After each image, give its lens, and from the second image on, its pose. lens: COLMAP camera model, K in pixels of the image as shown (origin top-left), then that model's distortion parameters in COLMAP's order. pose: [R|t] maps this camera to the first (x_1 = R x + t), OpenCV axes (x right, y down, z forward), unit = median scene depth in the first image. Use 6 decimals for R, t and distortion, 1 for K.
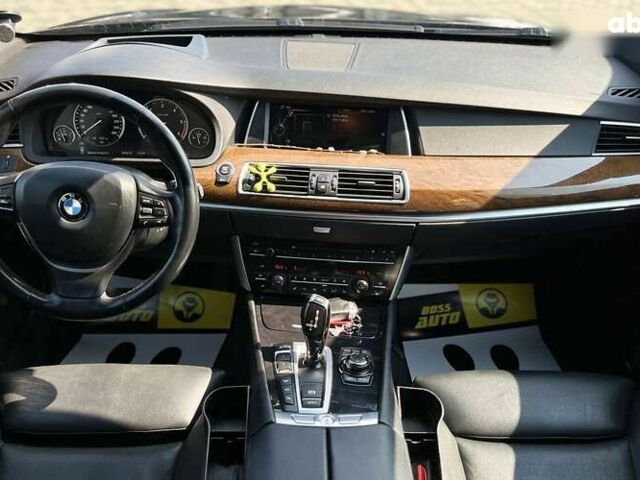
lens RADIAL K [[592.6, 0, 345.1], [0, 592.6, 240.1], [0, 0, 1]] dist [0.085052, -0.205561]
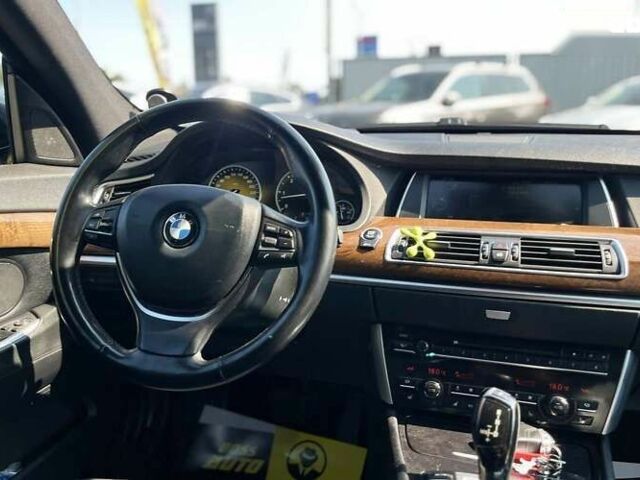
lens RADIAL K [[592.6, 0, 345.1], [0, 592.6, 240.1], [0, 0, 1]] dist [0.085052, -0.205561]
pose [[0.974641, 0.005034, -0.223717, -0.058911], [-0.091041, 0.922188, -0.375874, 0.188420], [0.204417, 0.386709, 0.899261, 0.285682]]
